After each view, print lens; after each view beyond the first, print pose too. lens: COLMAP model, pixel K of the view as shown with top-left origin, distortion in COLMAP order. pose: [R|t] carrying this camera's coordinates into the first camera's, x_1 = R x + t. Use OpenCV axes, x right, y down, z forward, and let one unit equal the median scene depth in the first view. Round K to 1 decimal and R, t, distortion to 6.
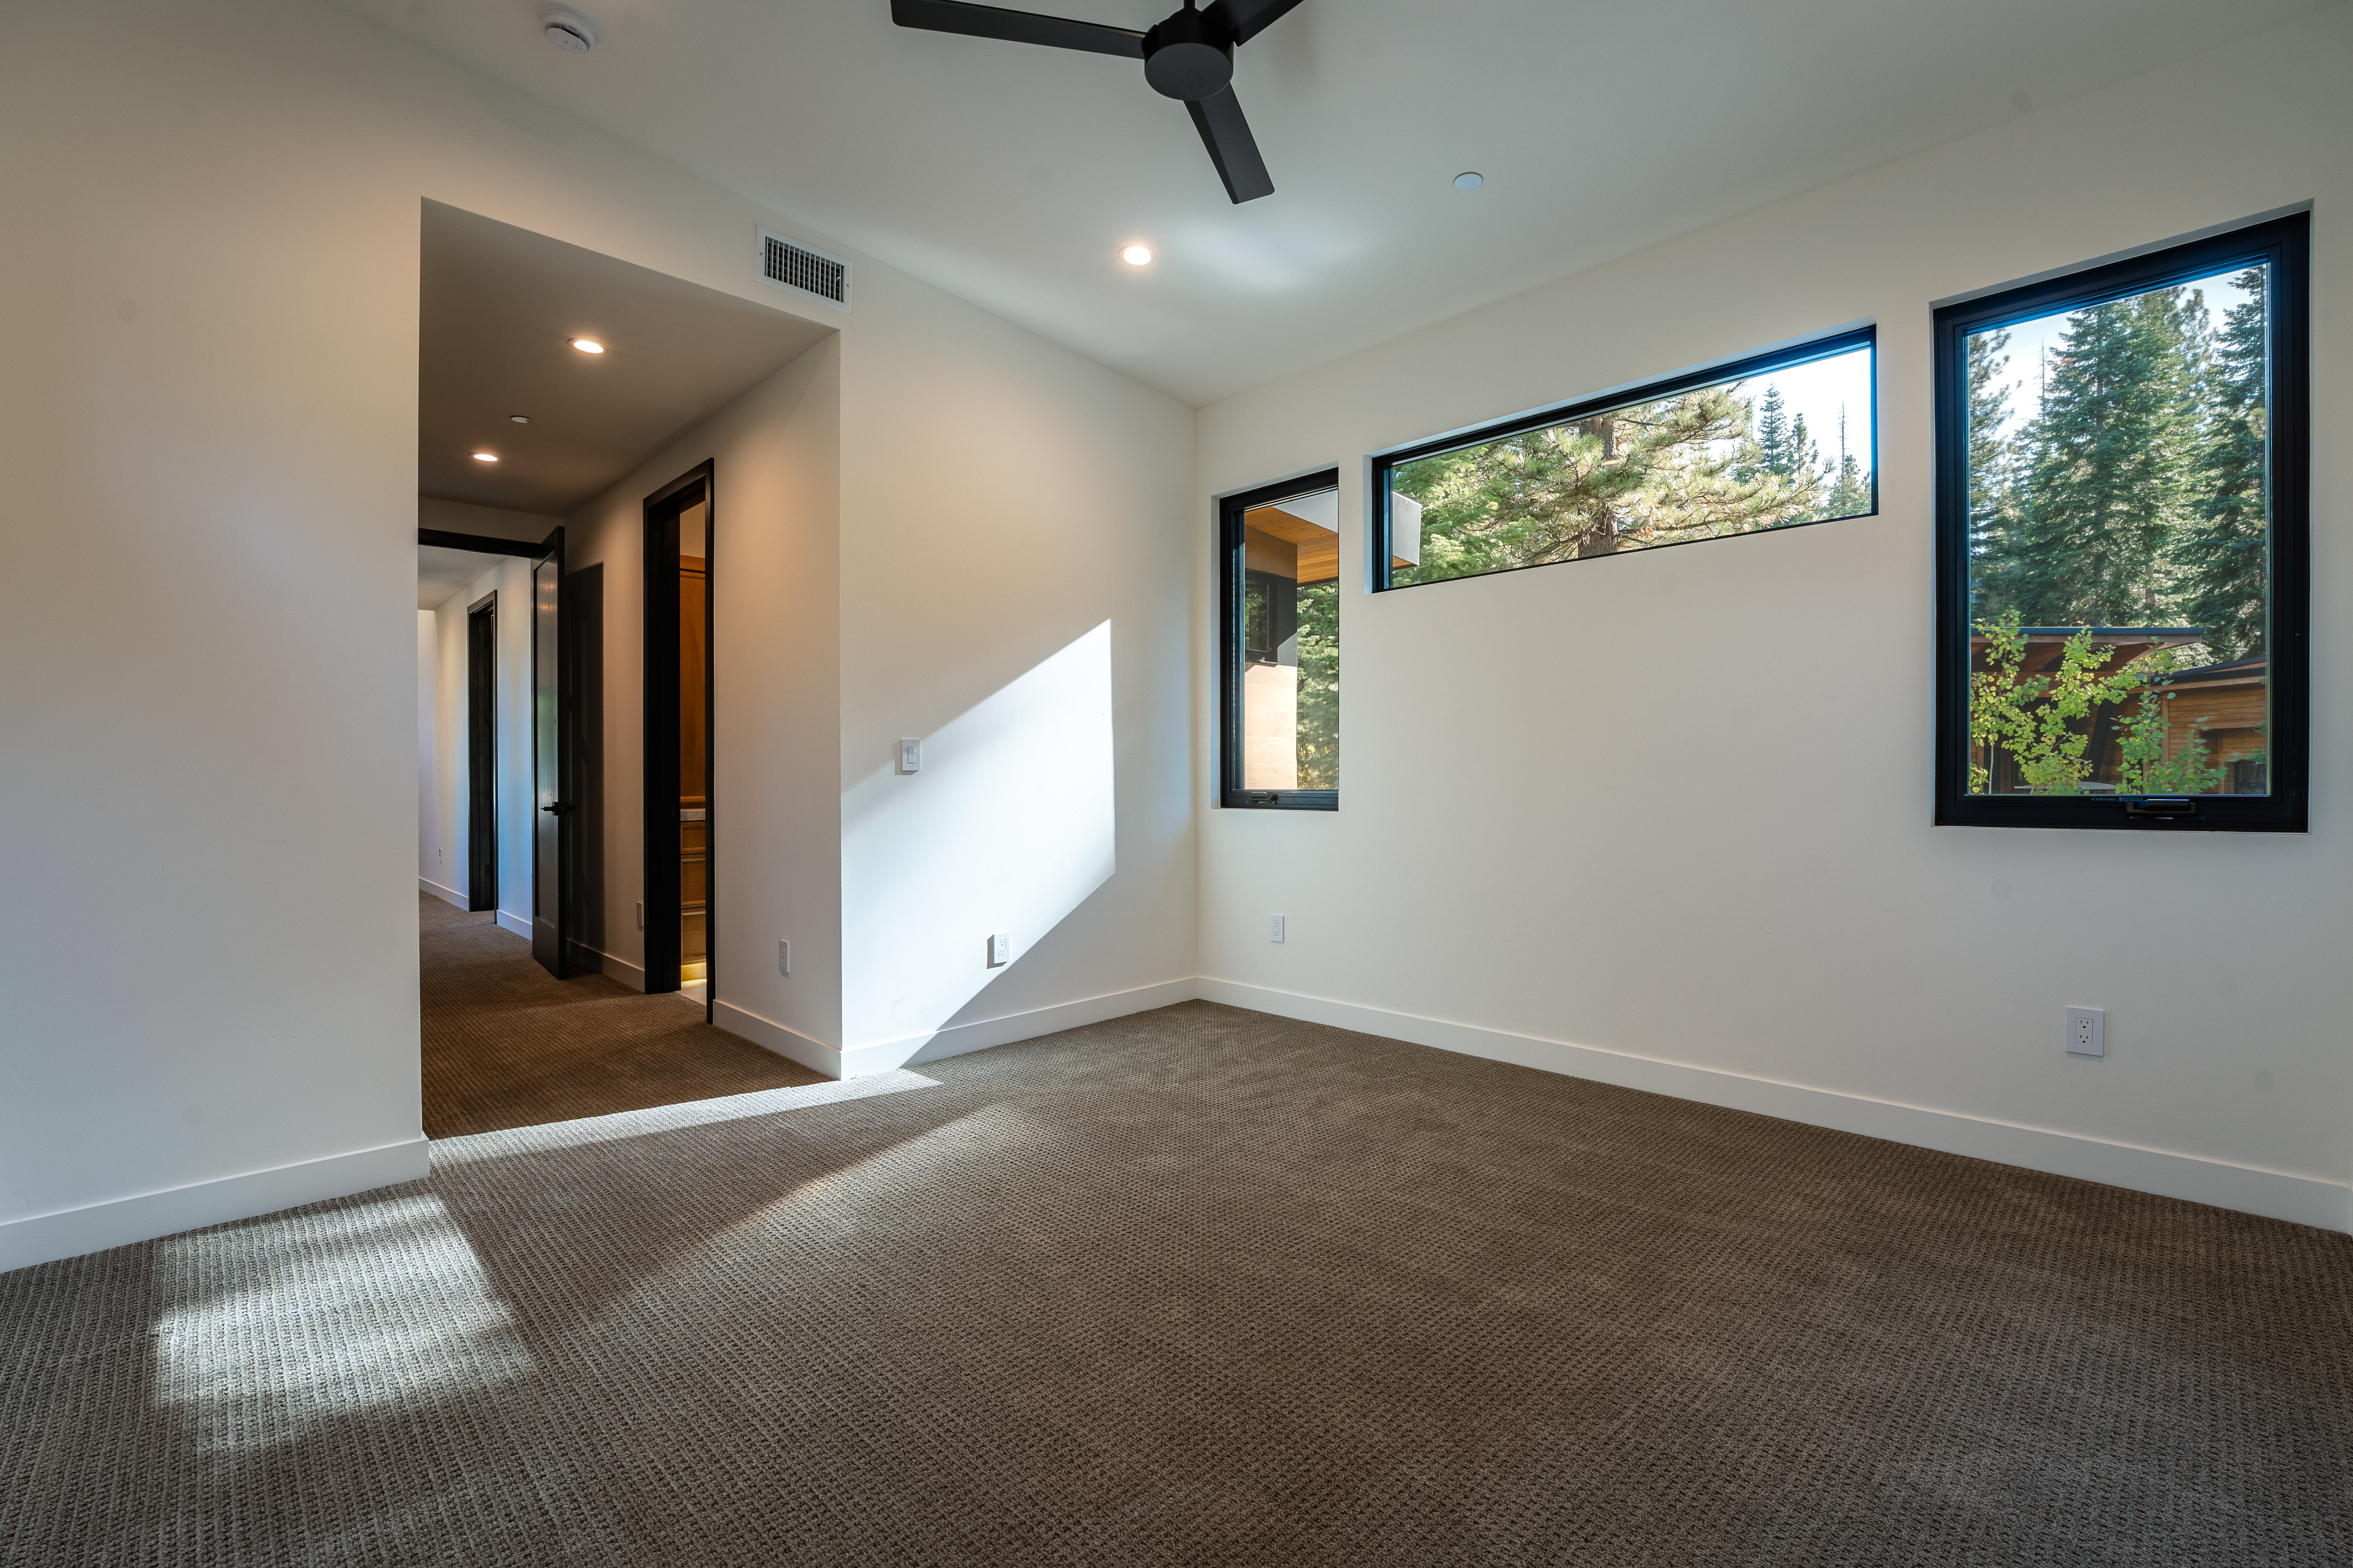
lens RADIAL K [[1022.4, 0, 1166.2], [0, 1022.4, 769.0], [0, 0, 1]] dist [-0.014959, 0.002022]
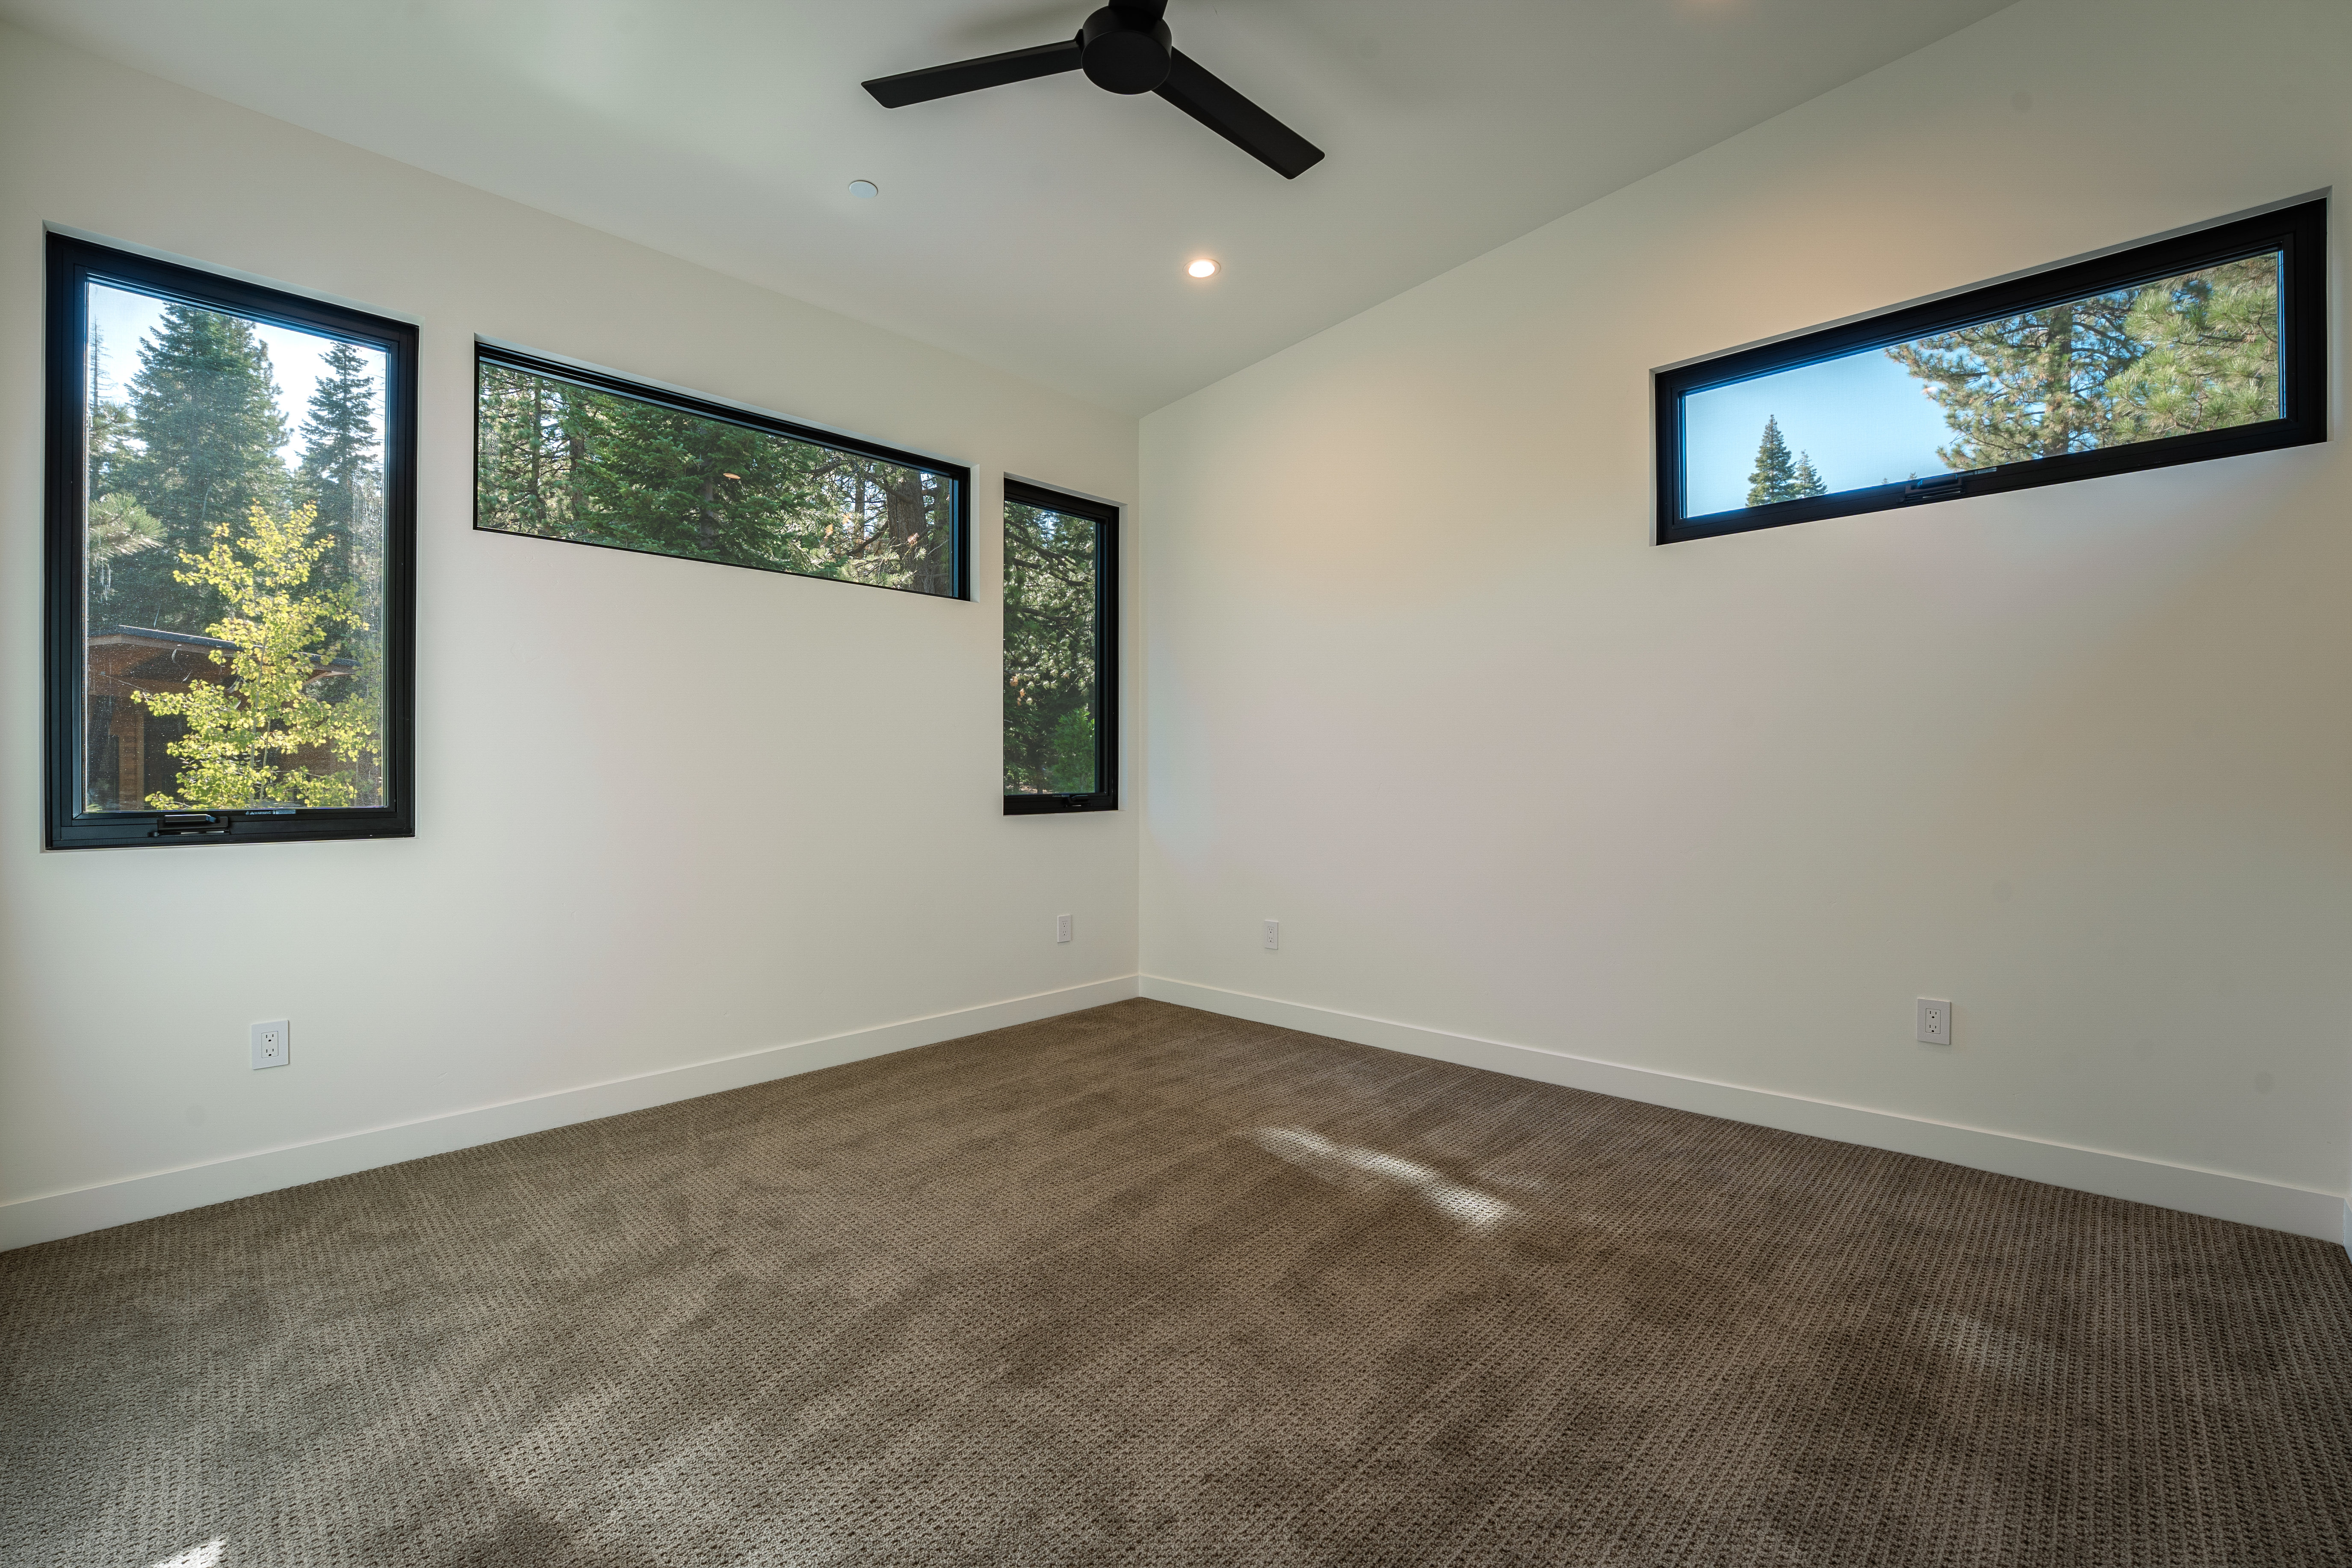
lens RADIAL K [[977.2, 0, 1186.5], [0, 977.2, 801.2], [0, 0, 1]] dist [-0.022248, 0.002293]
pose [[-0.034420, -0.015516, 0.999287, -0.526712], [-0.000742, 0.999880, 0.015500, 0.008055], [-0.999407, -0.000208, -0.034427, 0.560932]]
